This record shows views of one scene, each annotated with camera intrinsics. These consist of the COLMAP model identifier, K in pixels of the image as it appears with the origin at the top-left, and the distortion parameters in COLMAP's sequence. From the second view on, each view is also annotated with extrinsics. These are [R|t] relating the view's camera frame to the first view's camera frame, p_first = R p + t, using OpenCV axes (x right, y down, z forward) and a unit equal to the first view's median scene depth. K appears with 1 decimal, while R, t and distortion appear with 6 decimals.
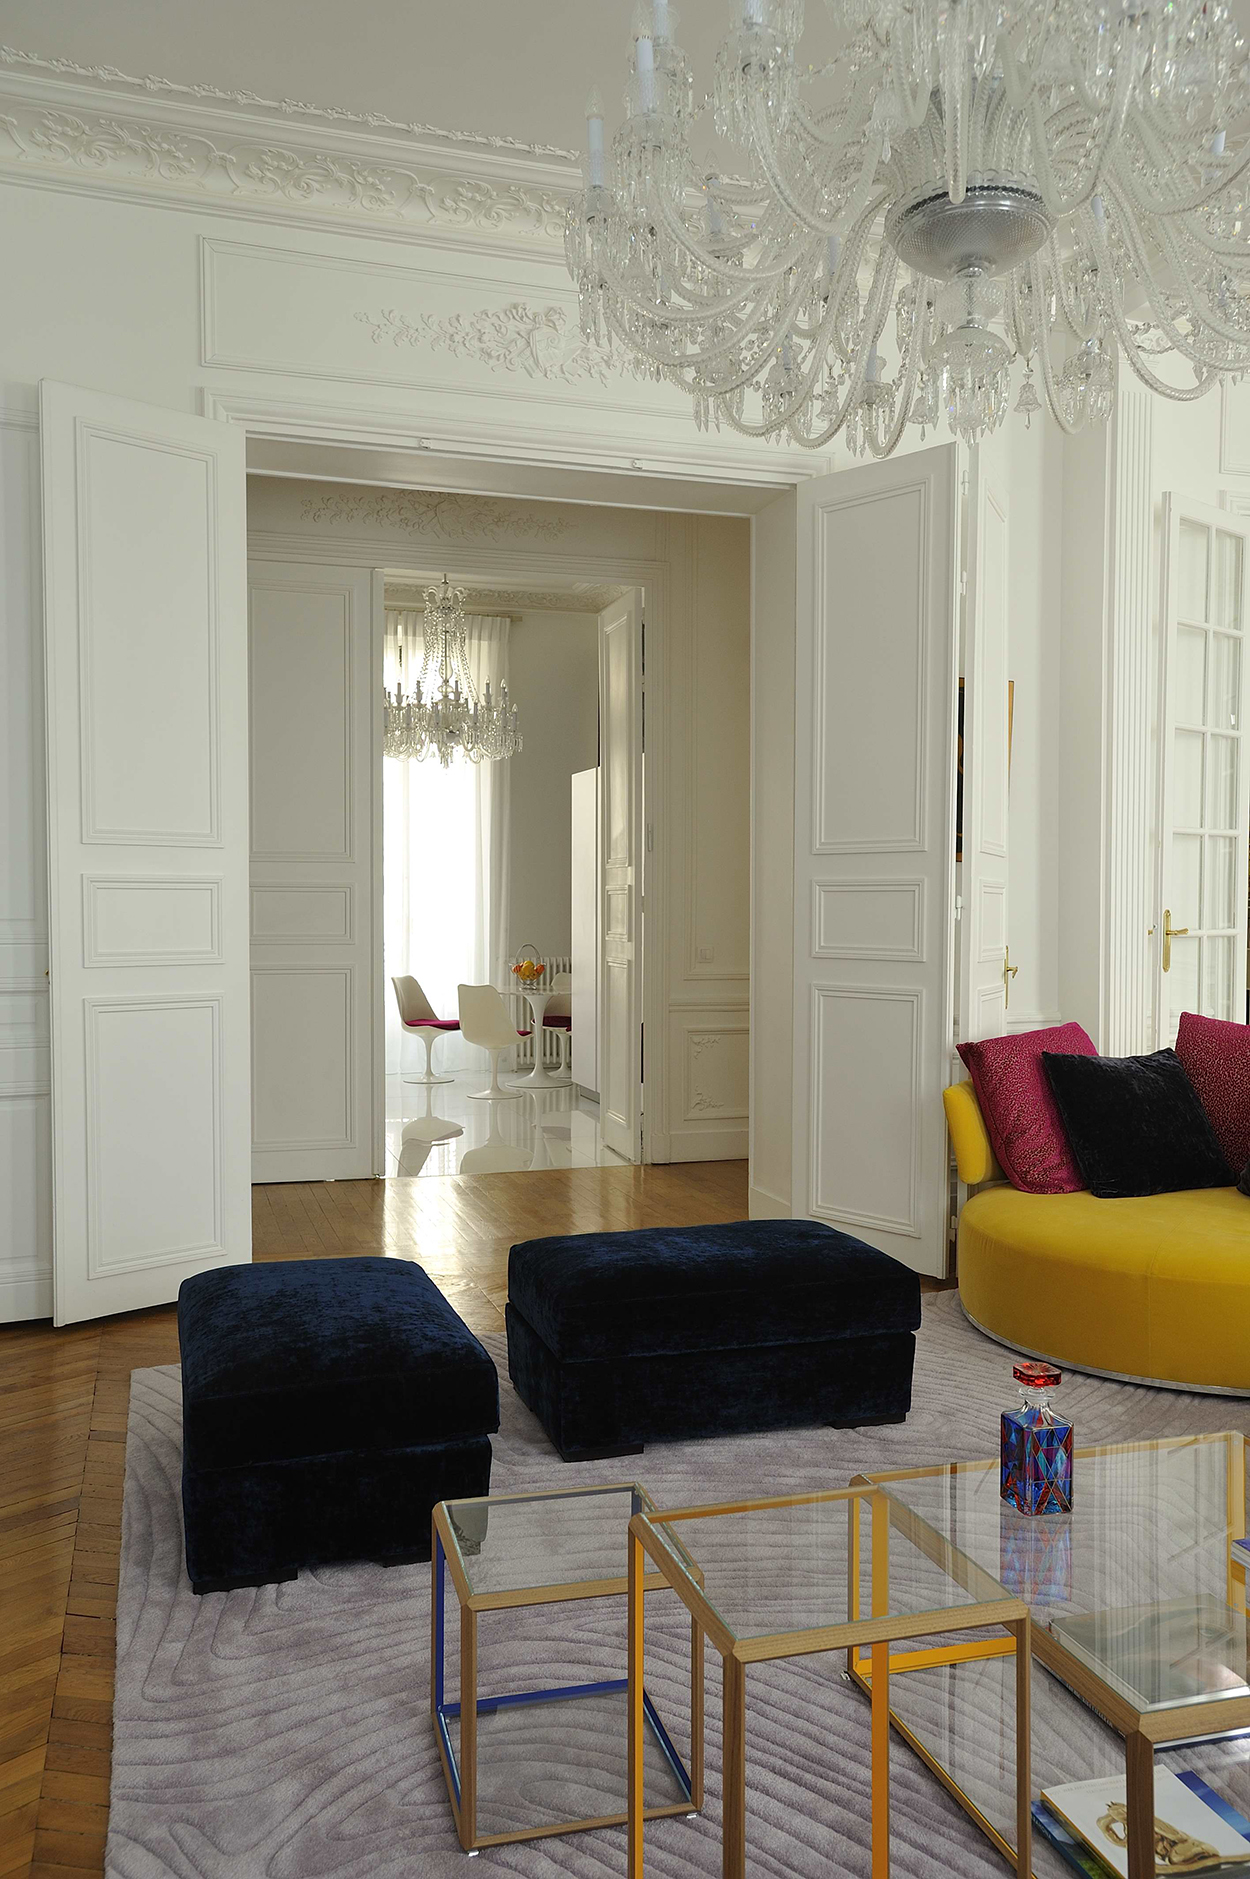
lens RADIAL K [[1524.8, 0, 625.0], [0, 1524.8, 939.5], [0, 0, 1]] dist [-0.004436, 0.072461]
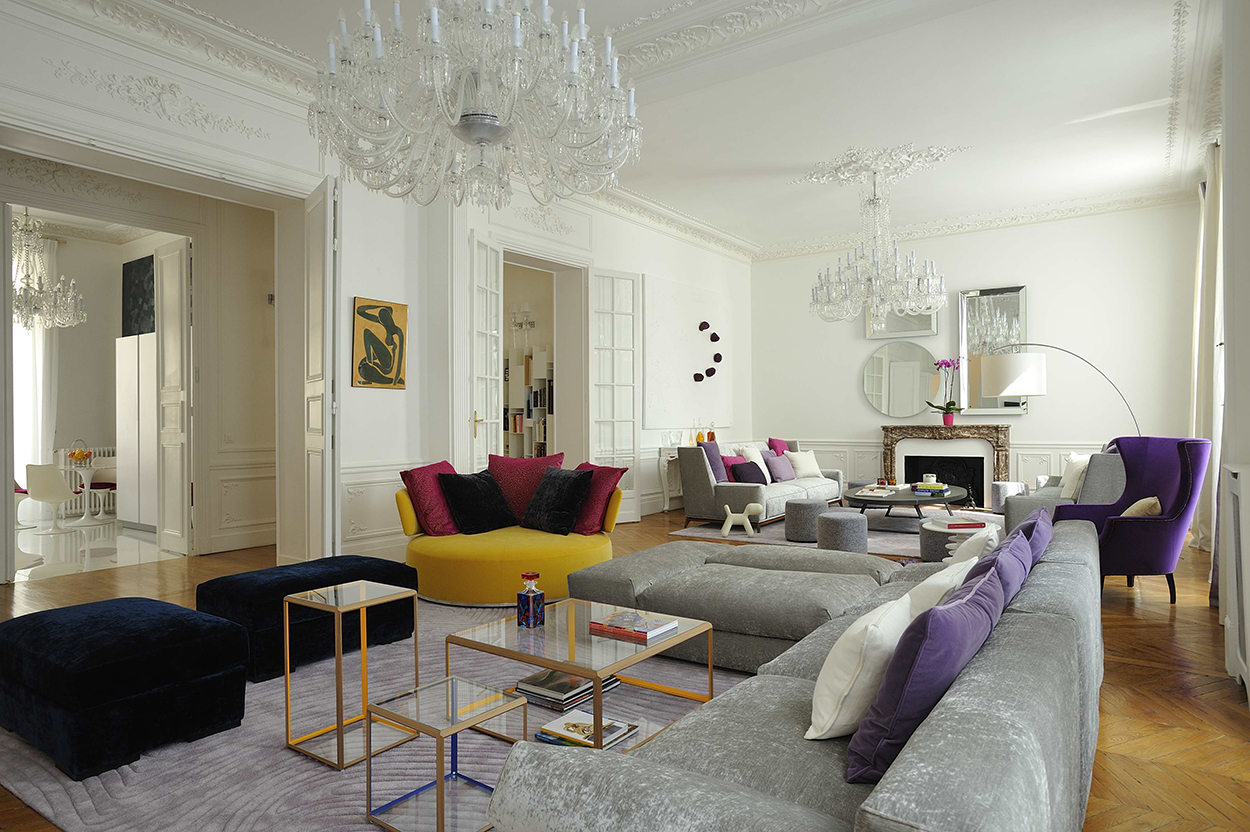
lens RADIAL K [[832.3, 0, 625.0], [0, 832.3, 416.0], [0, 0, 1]] dist [-0.002507, 0.032411]
pose [[0.784765, -0.003105, 0.619785, -0.249492], [0.027696, 0.999164, -0.030062, 0.032662], [-0.619174, 0.040757, 0.784195, -0.114971]]
